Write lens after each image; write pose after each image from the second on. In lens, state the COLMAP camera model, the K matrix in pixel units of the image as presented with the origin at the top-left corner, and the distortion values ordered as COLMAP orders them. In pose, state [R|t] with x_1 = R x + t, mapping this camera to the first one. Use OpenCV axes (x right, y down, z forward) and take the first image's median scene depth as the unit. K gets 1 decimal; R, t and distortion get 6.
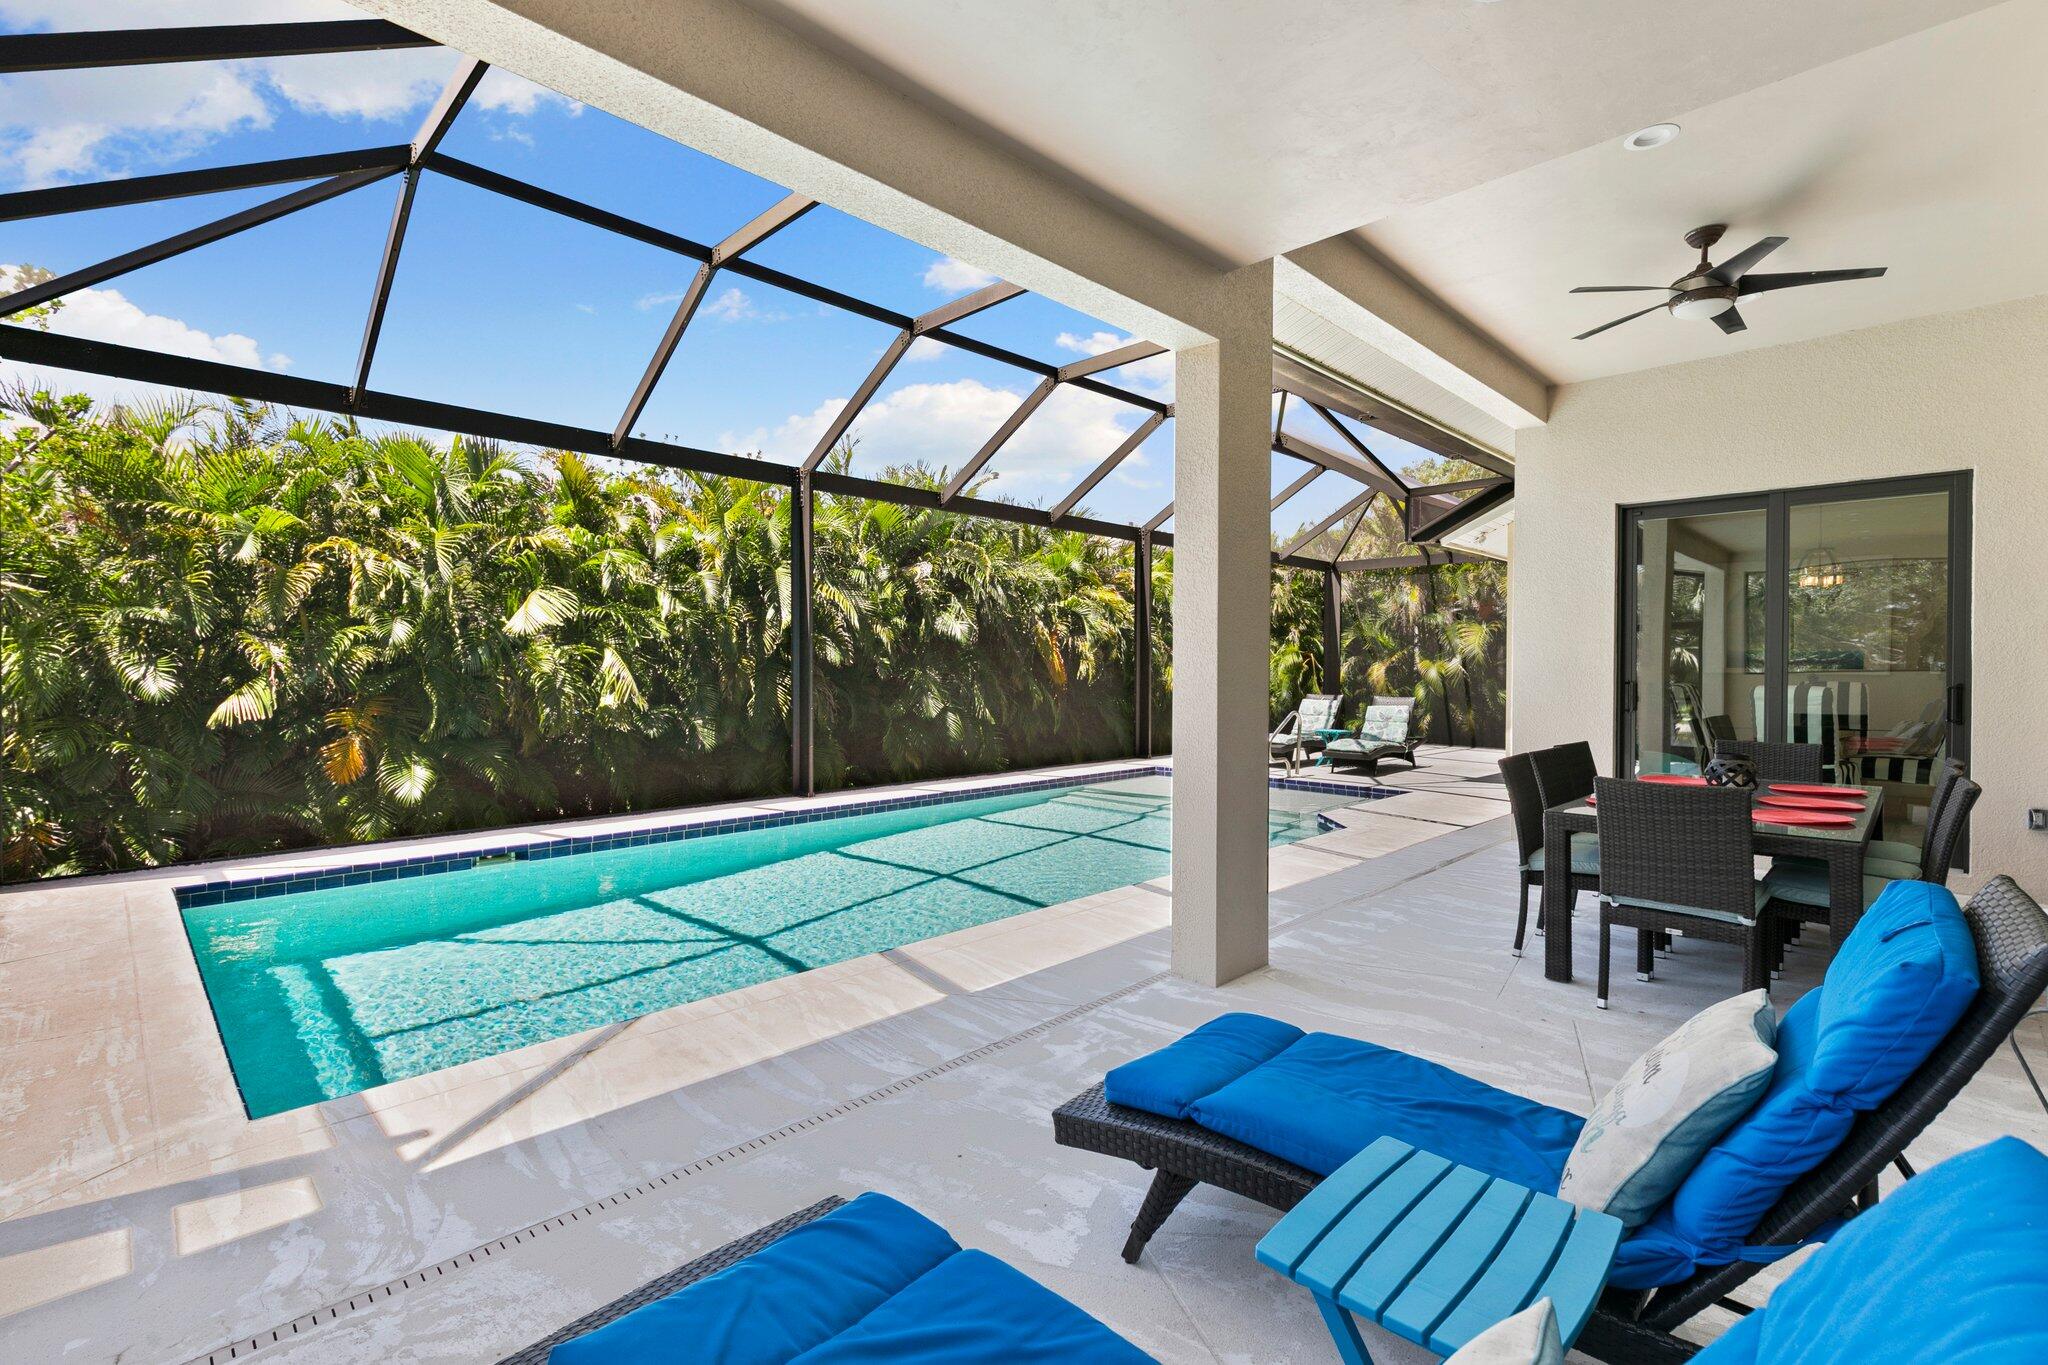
lens RADIAL K [[921.2, 0, 1026.3], [0, 921.2, 665.2], [0, 0, 1]] dist [0.006751, -0.000611]
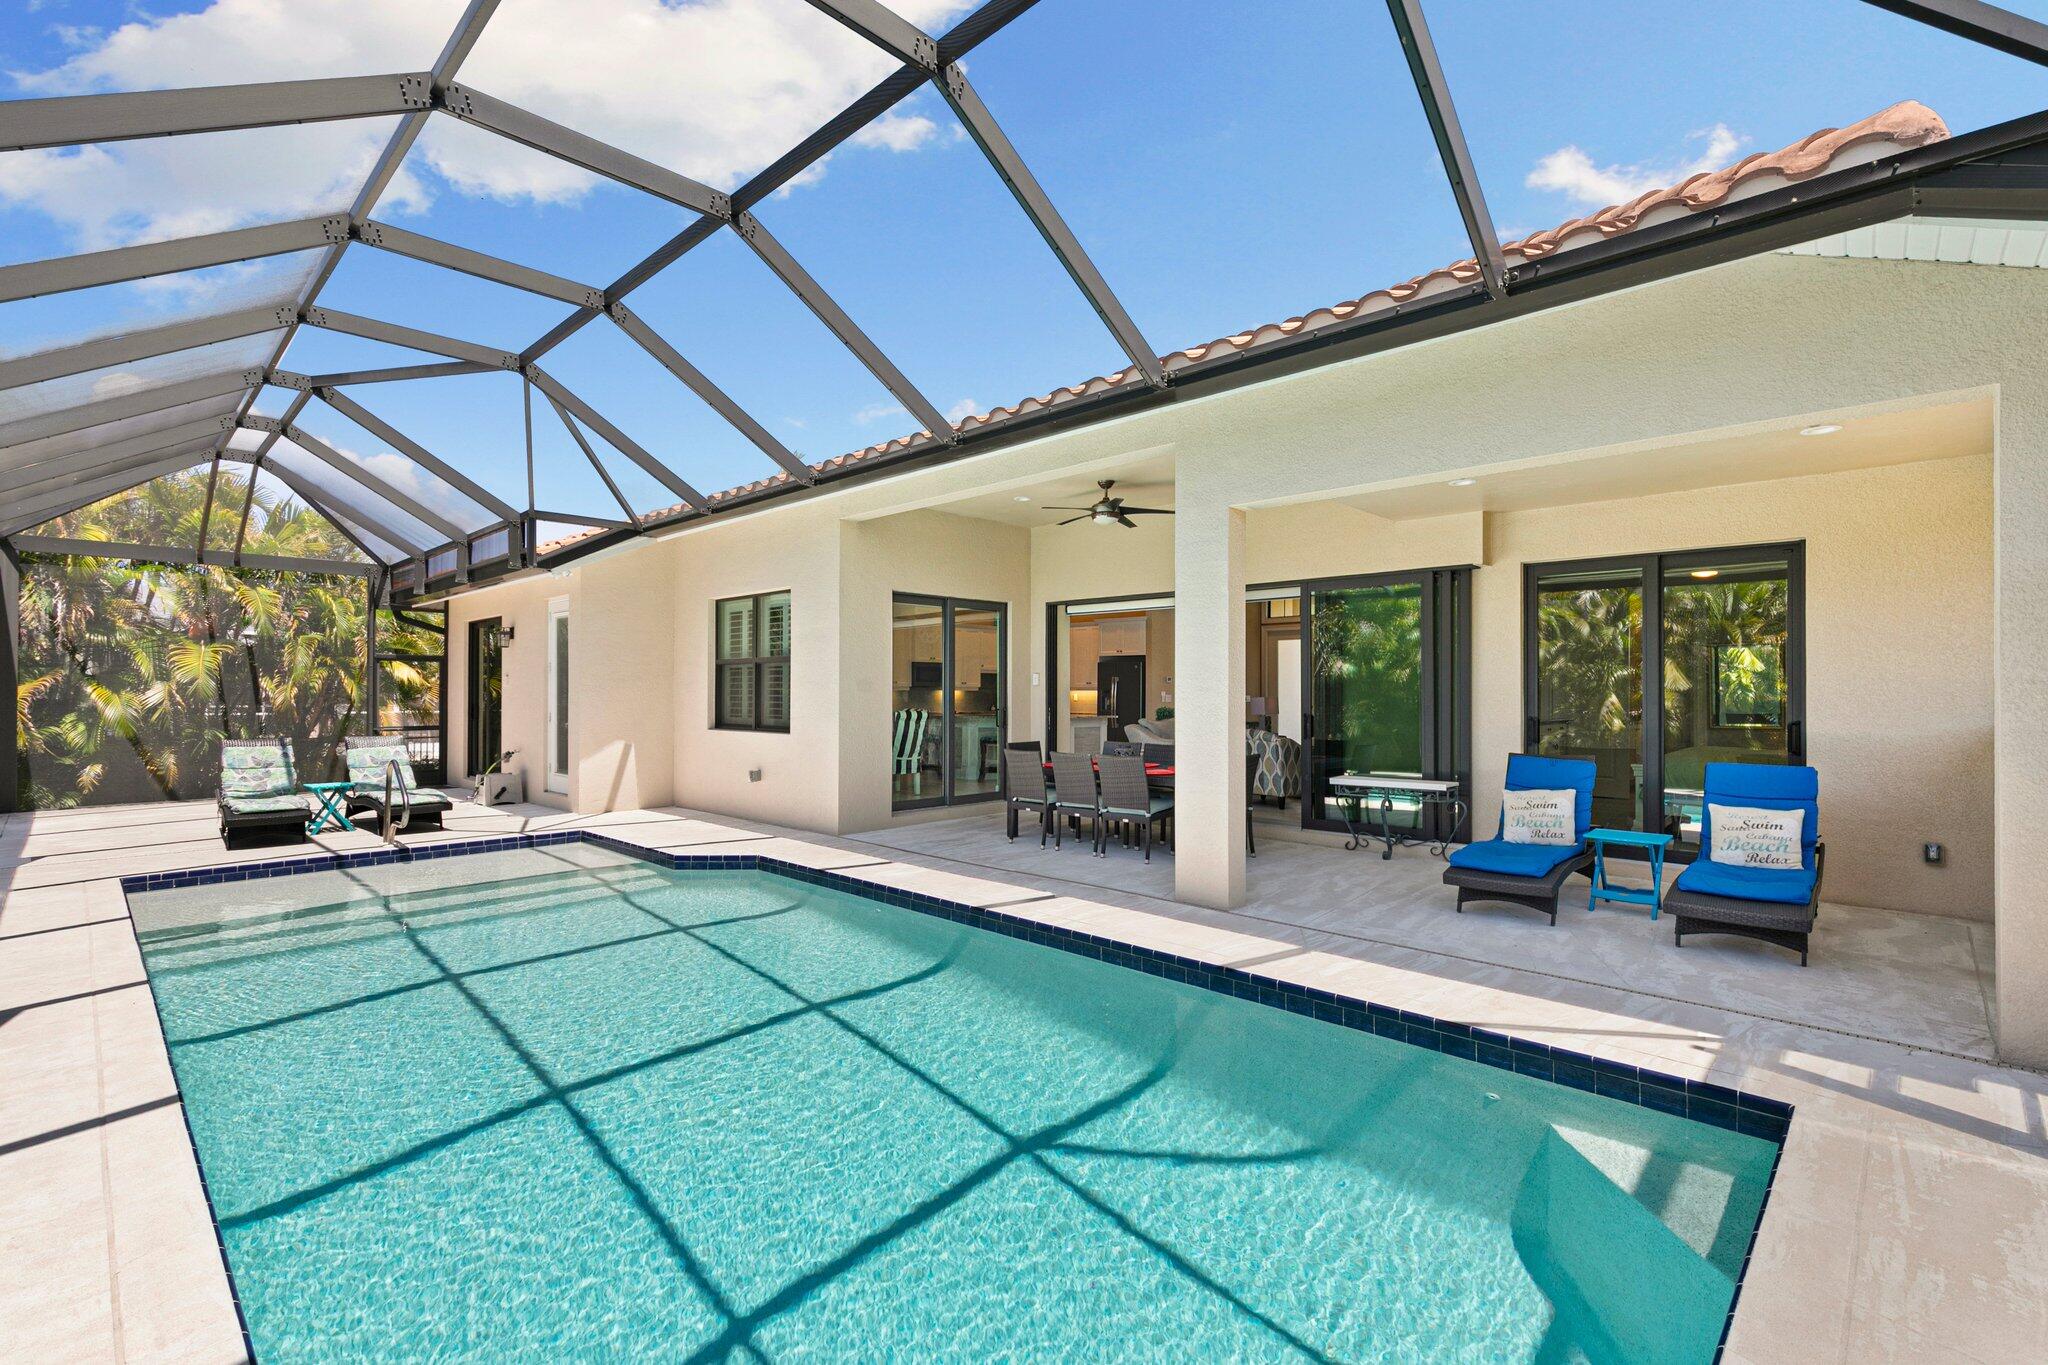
lens RADIAL K [[921.2, 0, 1015.6], [0, 921.2, 688.3], [0, 0, 1]] dist [0.006751, -0.000611]
pose [[-0.007200, -0.001251, 0.999973, -0.591451], [-0.000316, 0.999999, 0.001249, -0.014989], [-0.999974, -0.000307, -0.007201, 0.587733]]
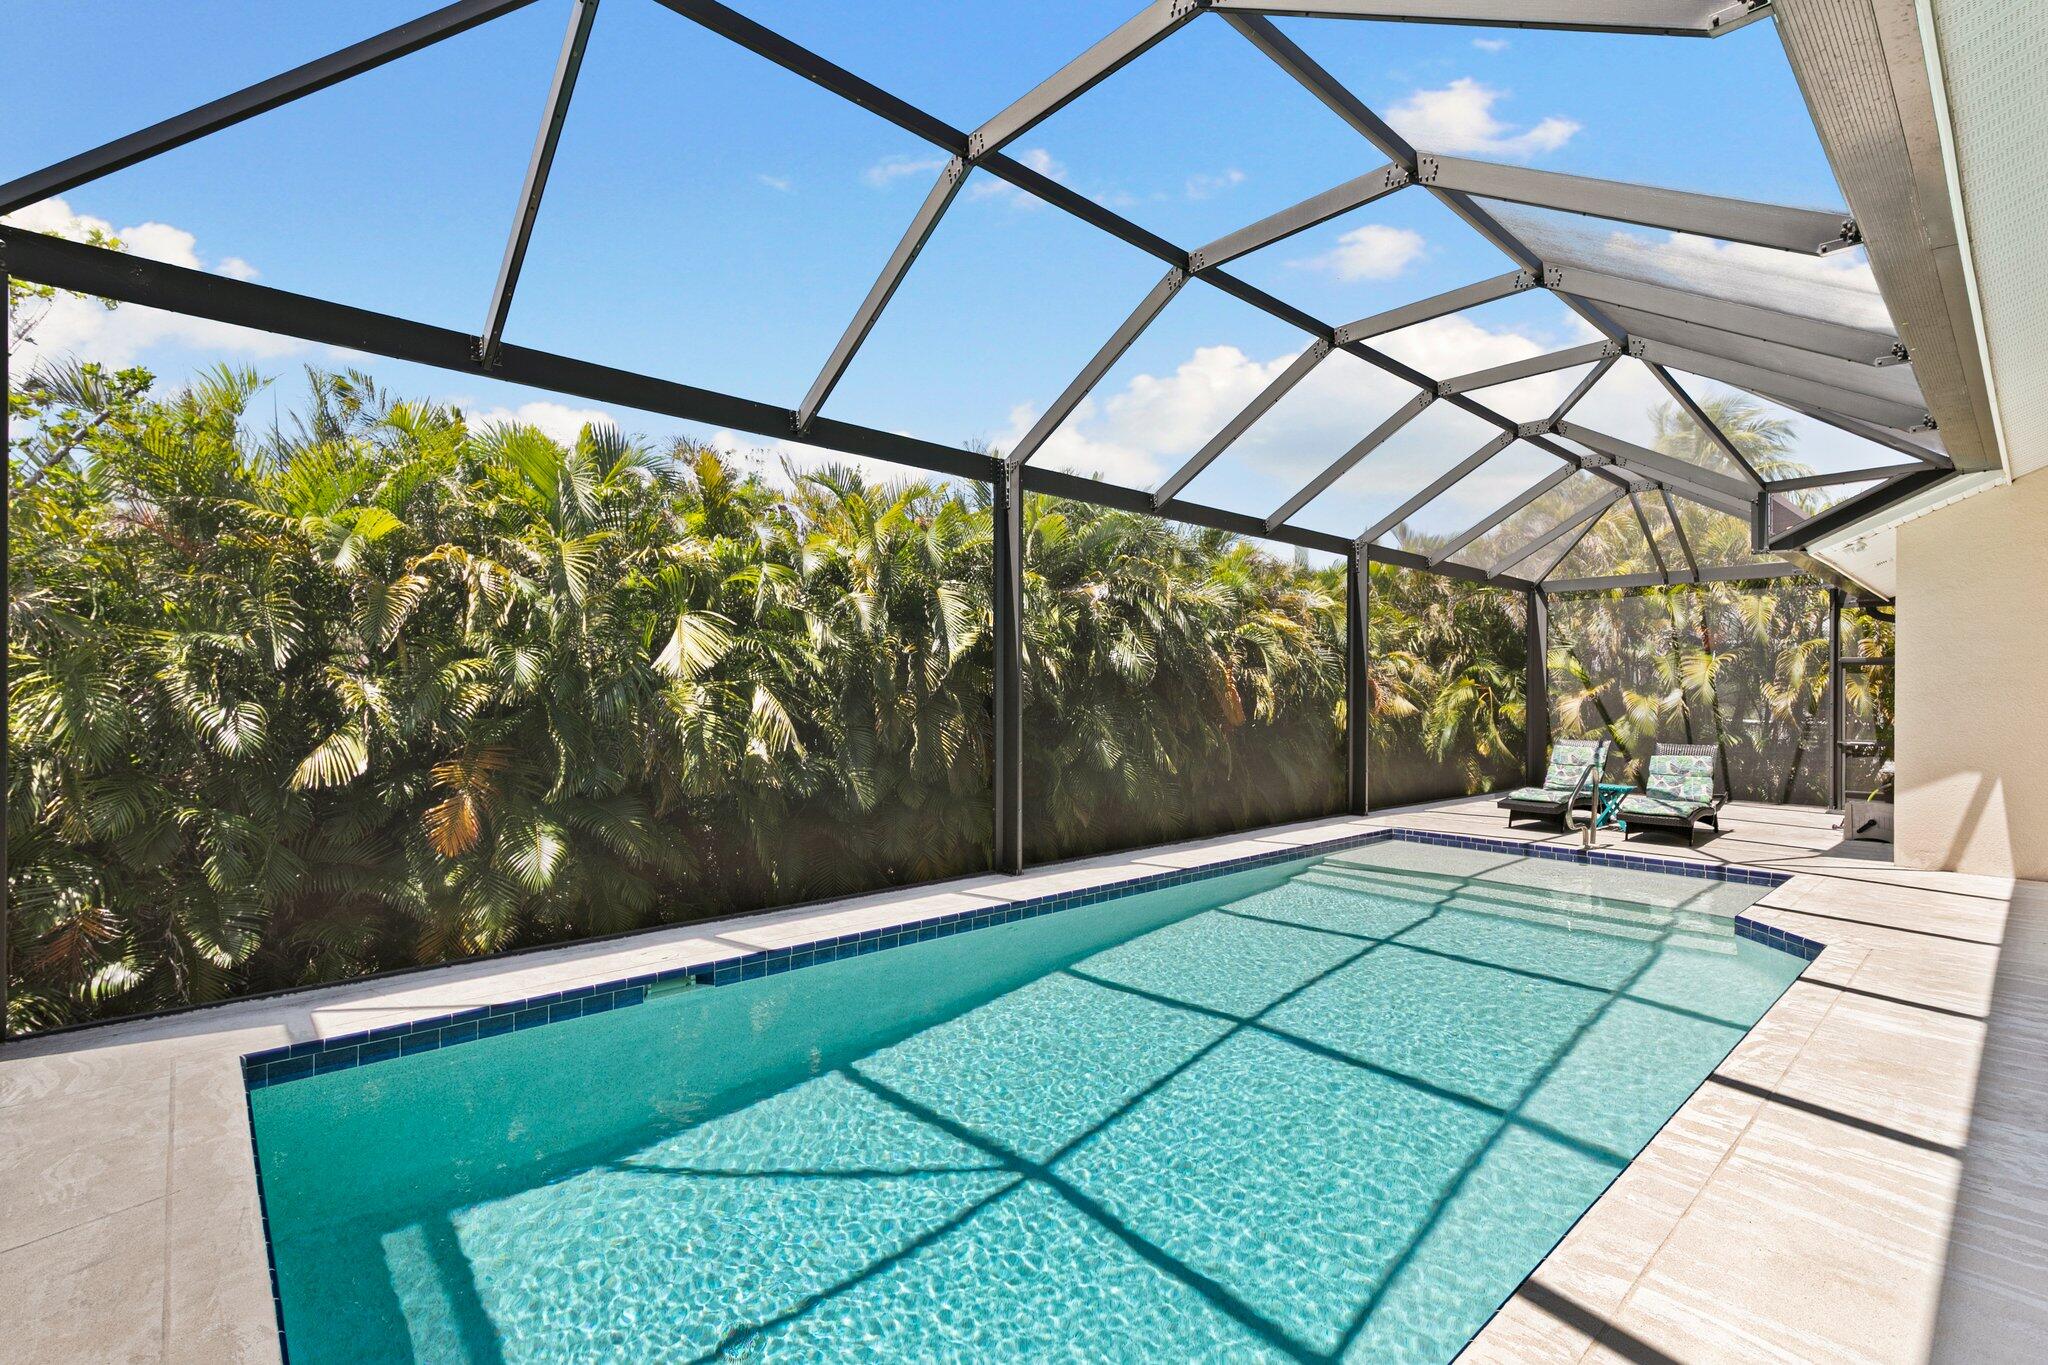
lens RADIAL K [[921.2, 0, 1021.2], [0, 921.2, 689.3], [0, 0, 1]] dist [0.006751, -0.000611]
pose [[0.998593, 0.002270, -0.052974, -0.195240], [-0.002501, 0.999988, -0.004307, -0.013554], [0.052963, 0.004433, 0.998587, 0.216976]]
